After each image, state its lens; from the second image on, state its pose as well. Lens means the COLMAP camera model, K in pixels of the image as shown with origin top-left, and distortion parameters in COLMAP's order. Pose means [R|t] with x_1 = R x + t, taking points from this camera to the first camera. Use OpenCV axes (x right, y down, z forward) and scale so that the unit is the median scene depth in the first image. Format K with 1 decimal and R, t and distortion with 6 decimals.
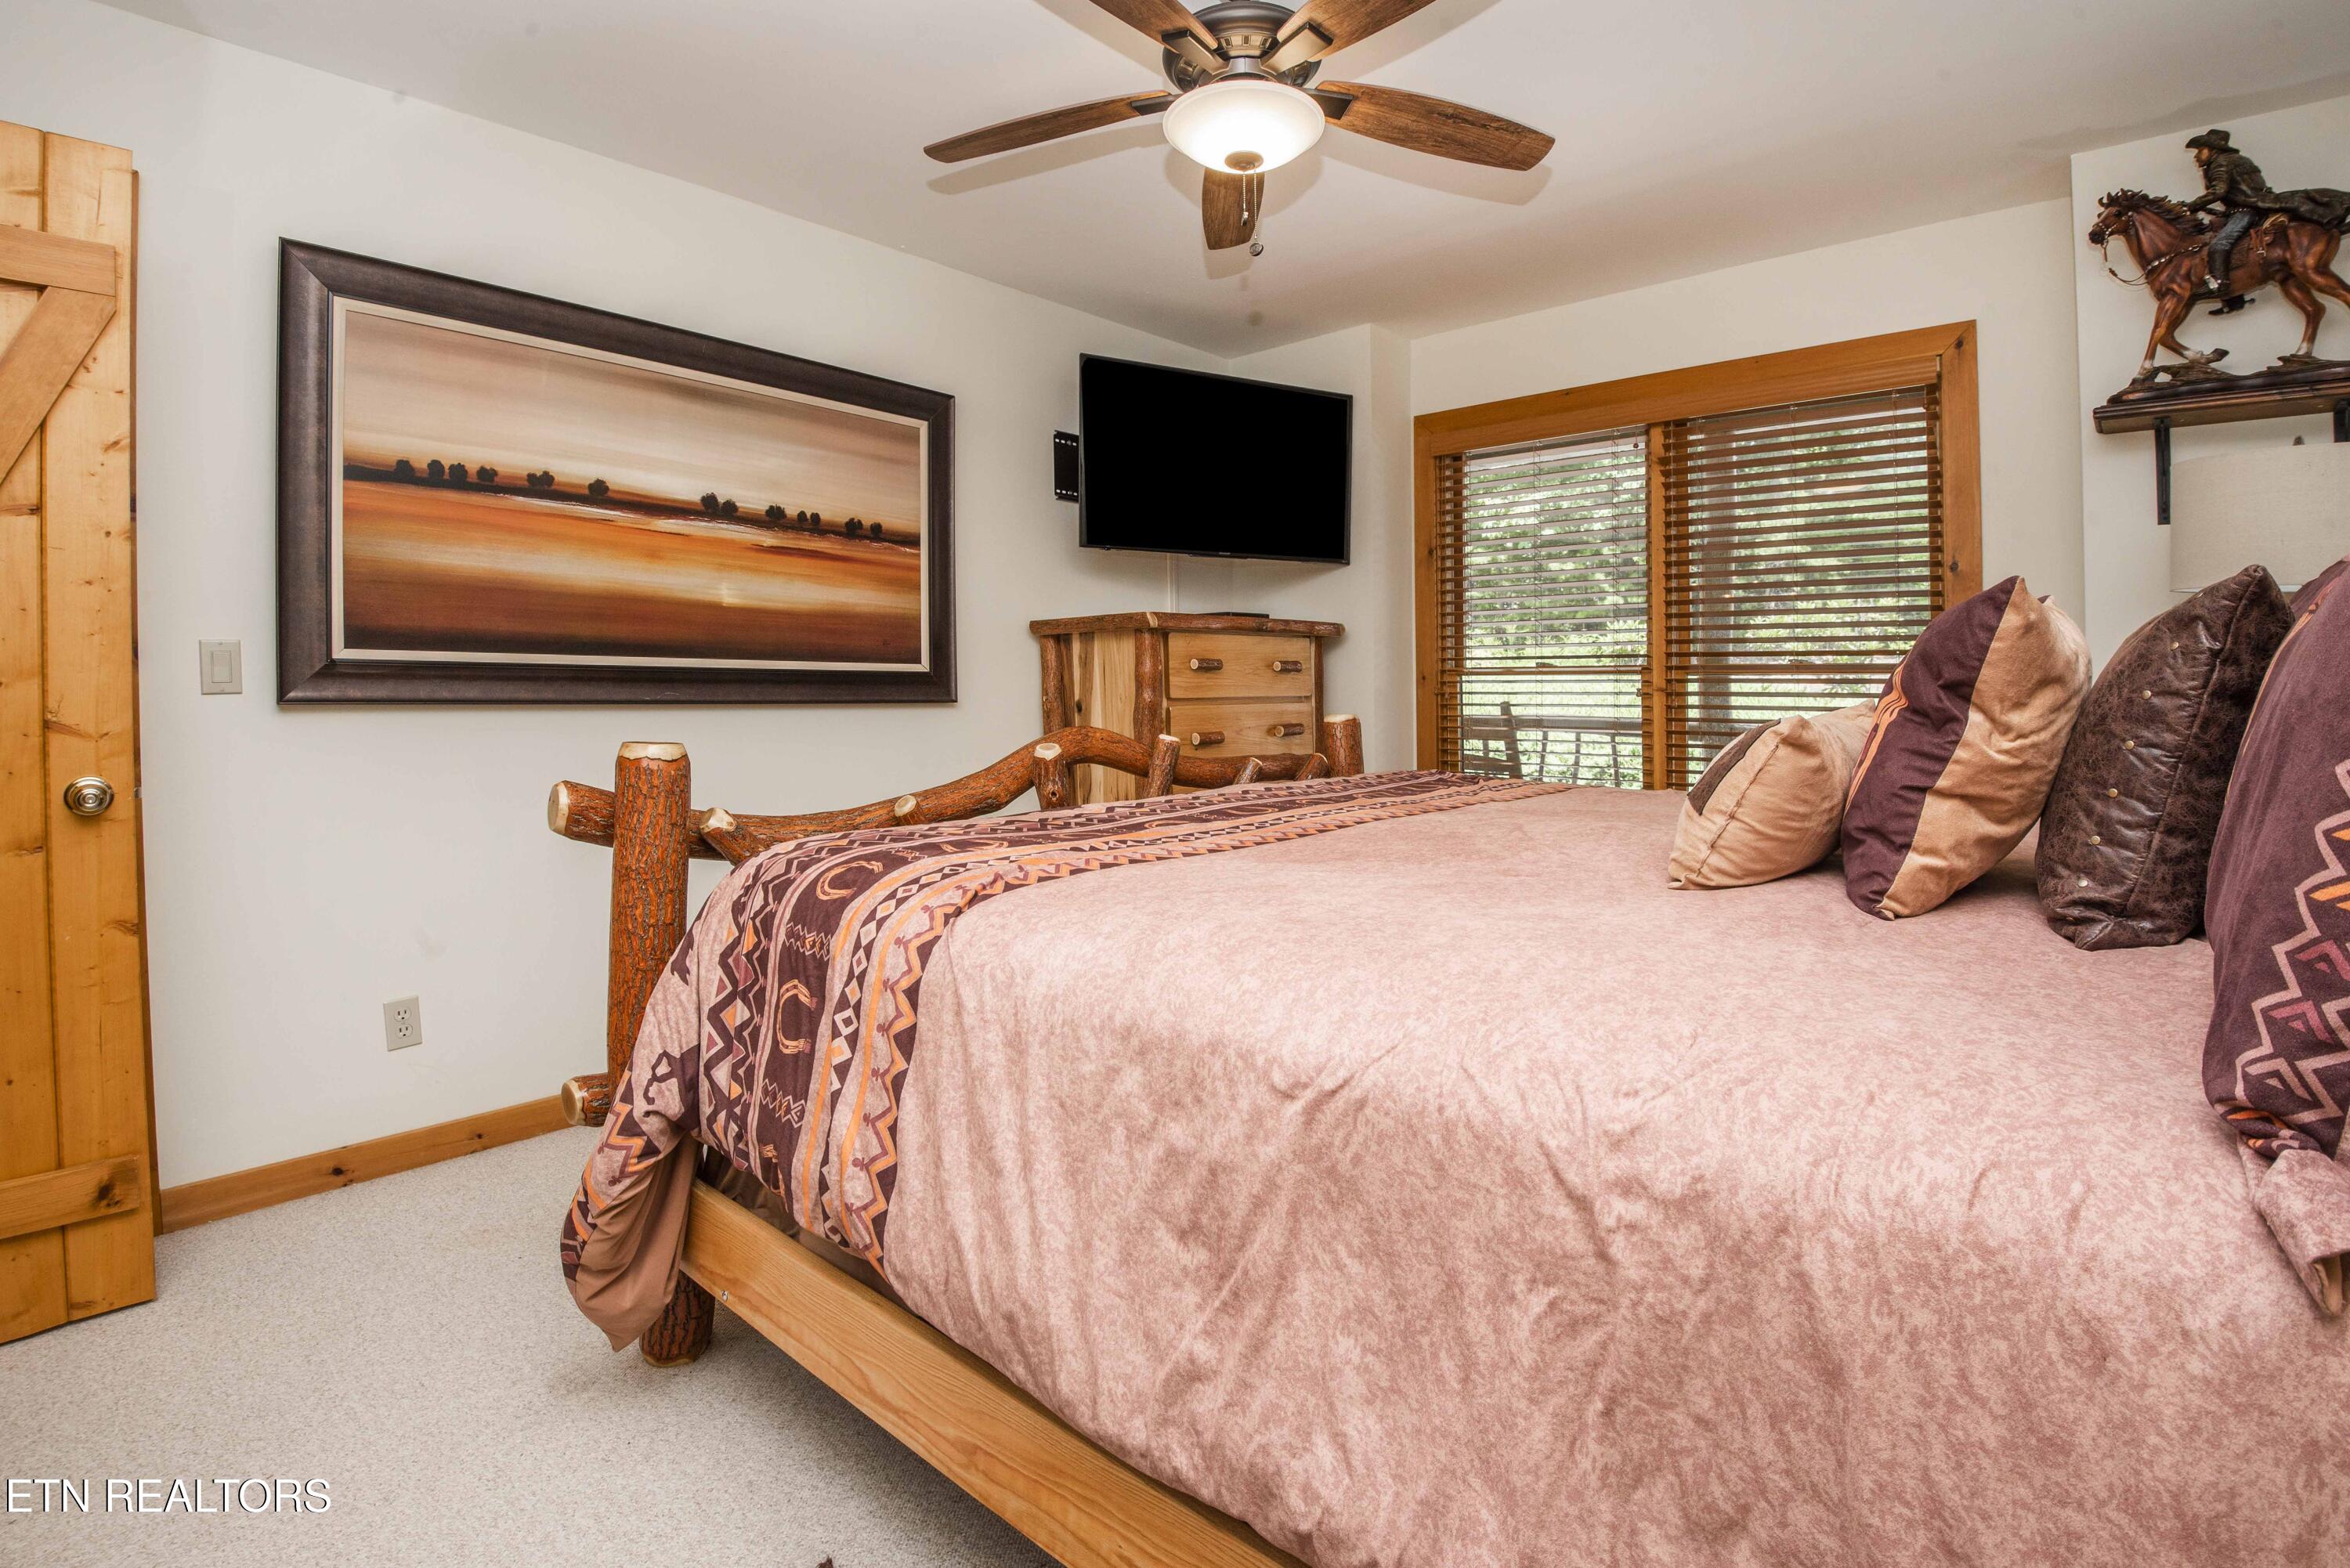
lens RADIAL K [[1152.3, 0, 1211.3], [0, 1152.3, 771.9], [0, 0, 1]] dist [-0.046284, -0.000326]
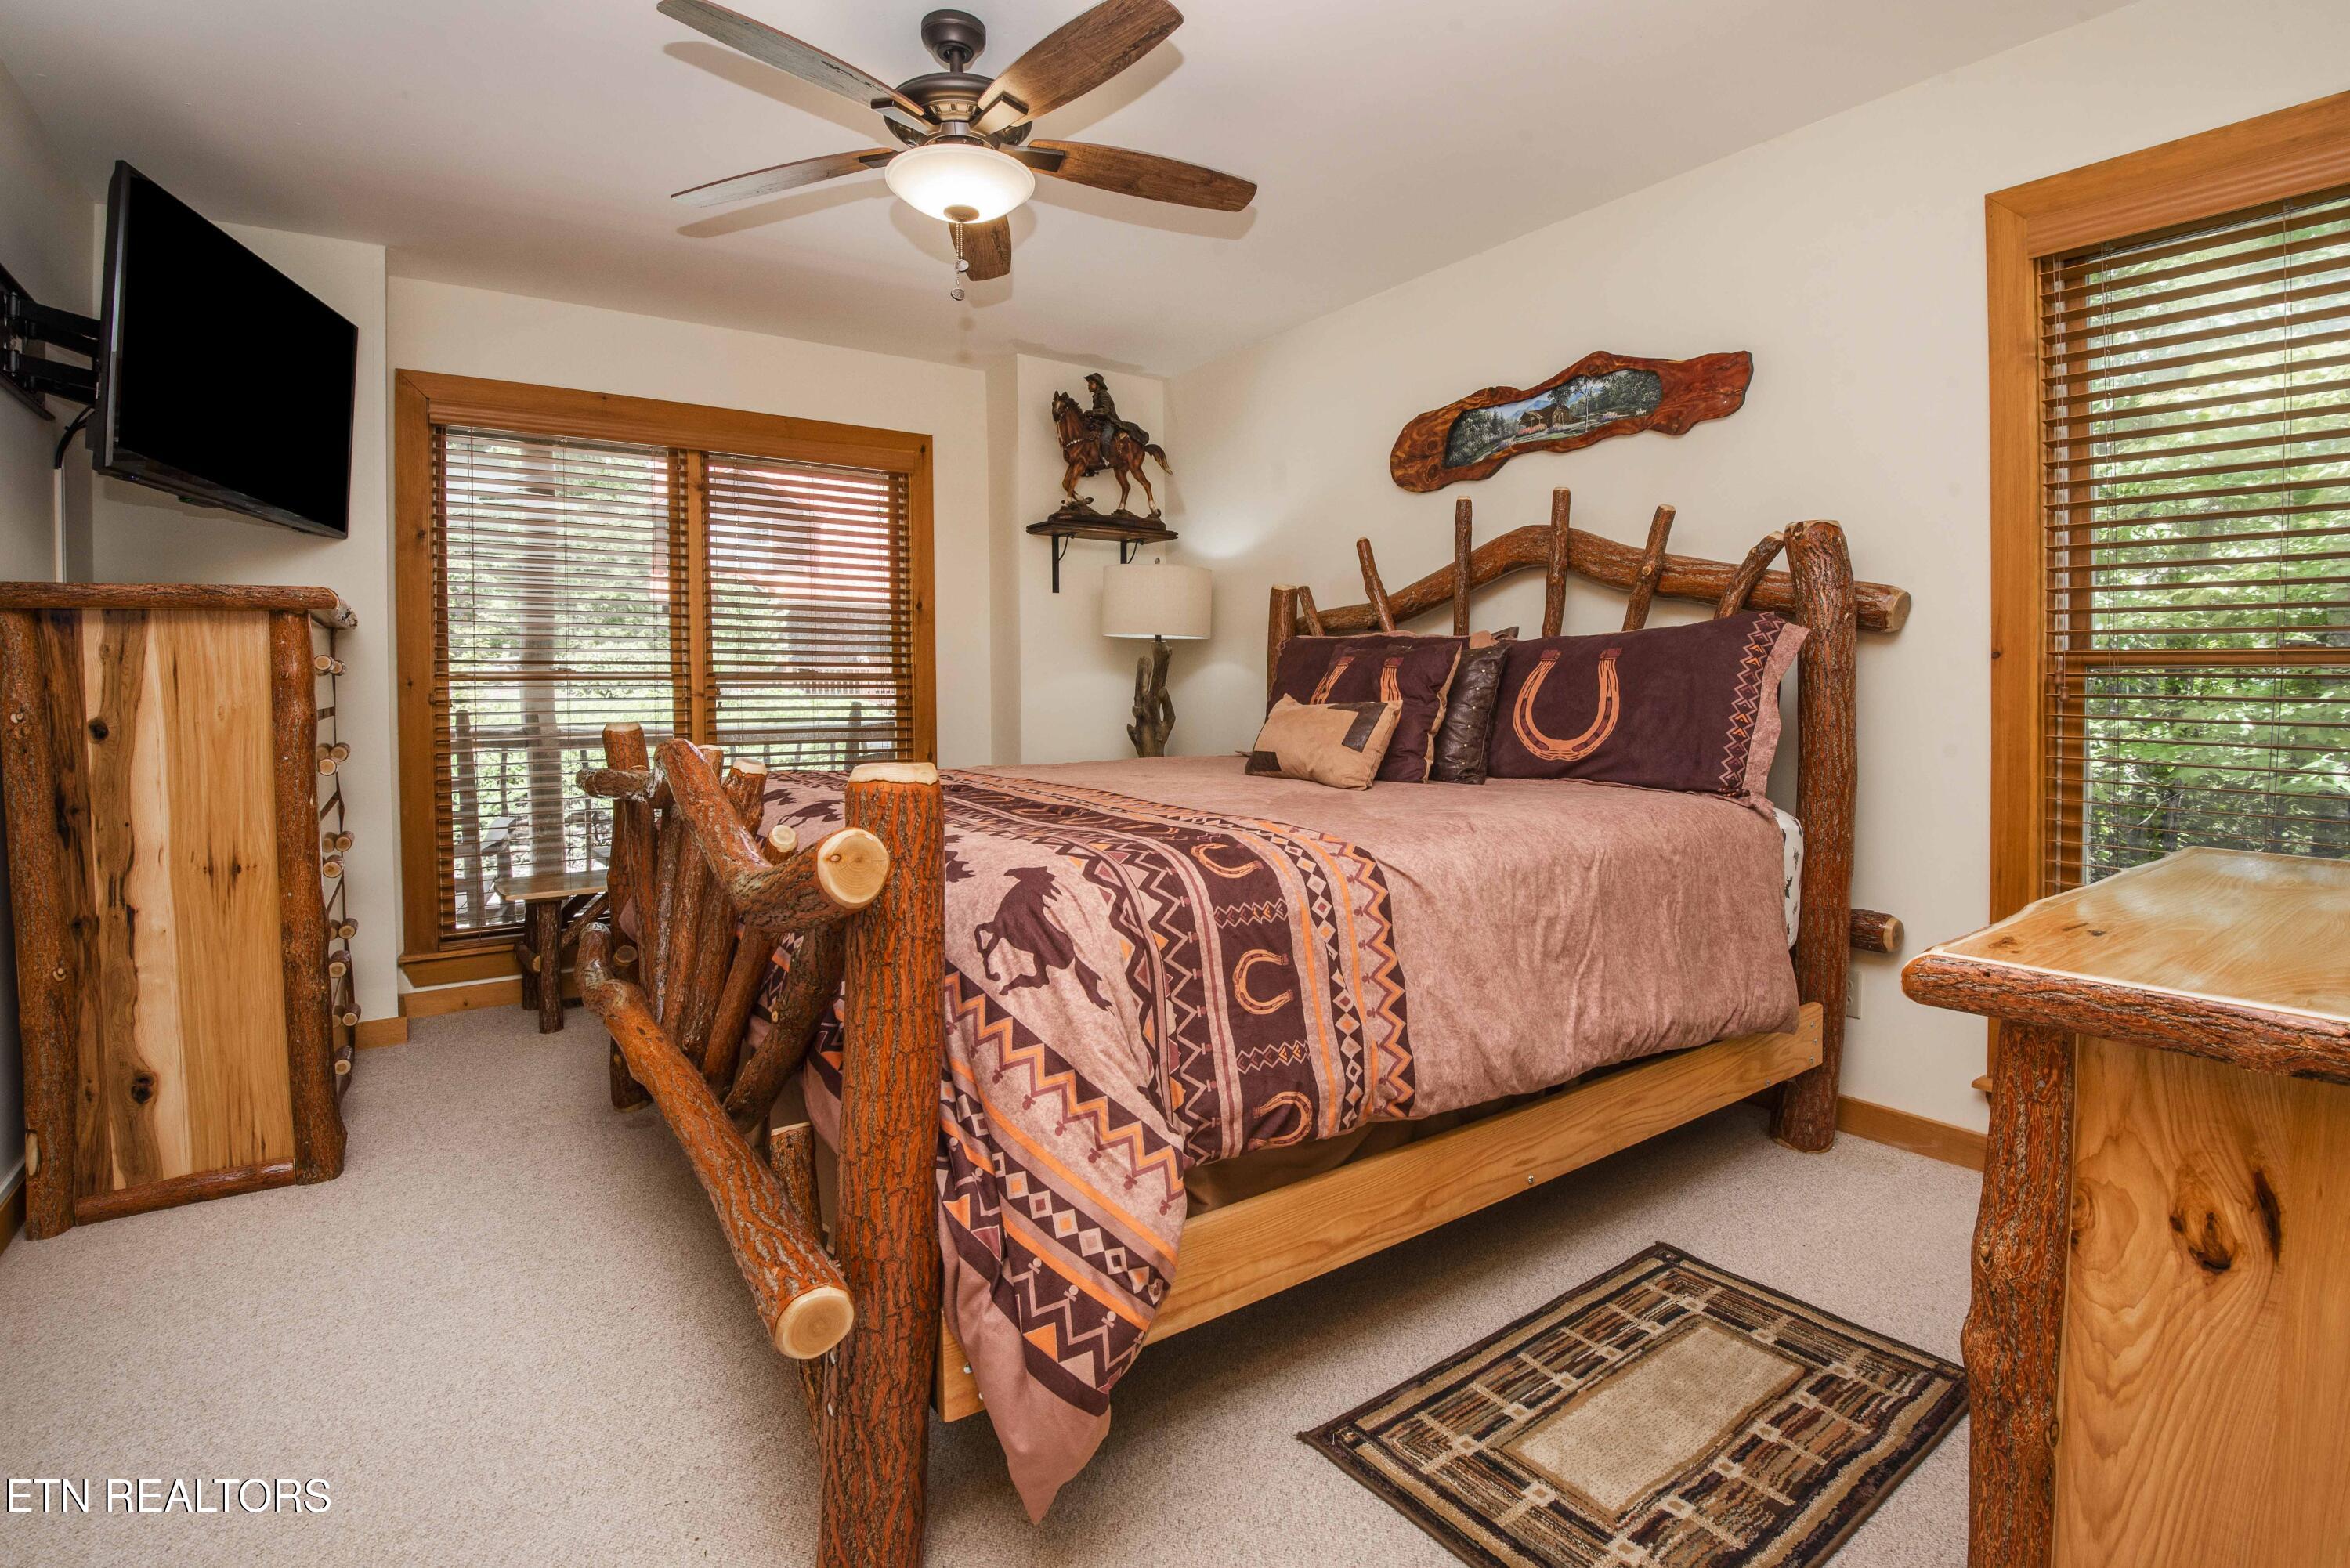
lens RADIAL K [[1114.2, 0, 1185.8], [0, 1114.2, 788.8], [0, 0, 1]] dist [-0.021935, -0.000331]
pose [[0.215826, -0.087385, 0.972514, -0.716539], [0.075912, 0.994474, 0.072511, -0.030746], [-0.973477, 0.058176, 0.221267, 0.407443]]
